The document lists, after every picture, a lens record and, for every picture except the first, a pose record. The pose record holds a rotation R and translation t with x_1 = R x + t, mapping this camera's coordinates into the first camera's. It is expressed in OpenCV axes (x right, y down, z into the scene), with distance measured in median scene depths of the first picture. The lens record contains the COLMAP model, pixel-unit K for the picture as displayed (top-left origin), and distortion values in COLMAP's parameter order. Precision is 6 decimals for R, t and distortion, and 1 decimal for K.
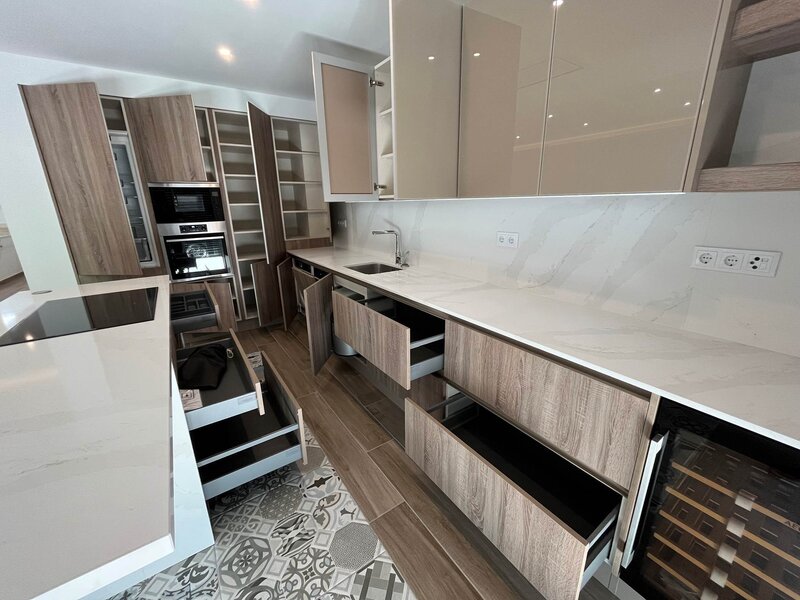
lens RADIAL K [[322.2, 0, 399.5], [0, 322.2, 296.8], [0, 0, 1]] dist [0.002648, -0.000317]
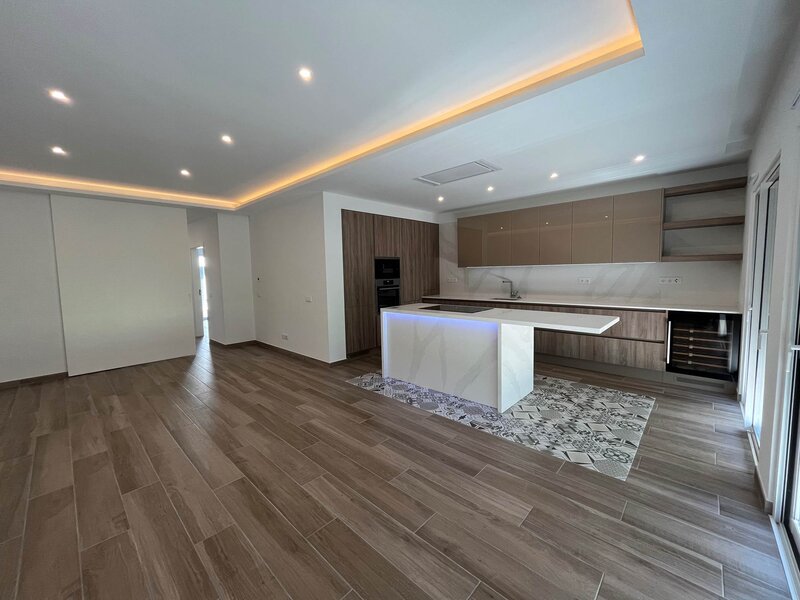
lens RADIAL K [[322.2, 0, 405.0], [0, 322.2, 295.7], [0, 0, 1]] dist [0.002648, -0.000317]
pose [[0.975108, -0.016871, 0.221089, -2.344547], [0.063928, 0.976152, -0.207462, 0.539476], [-0.212317, 0.216431, 0.952932, -1.556208]]
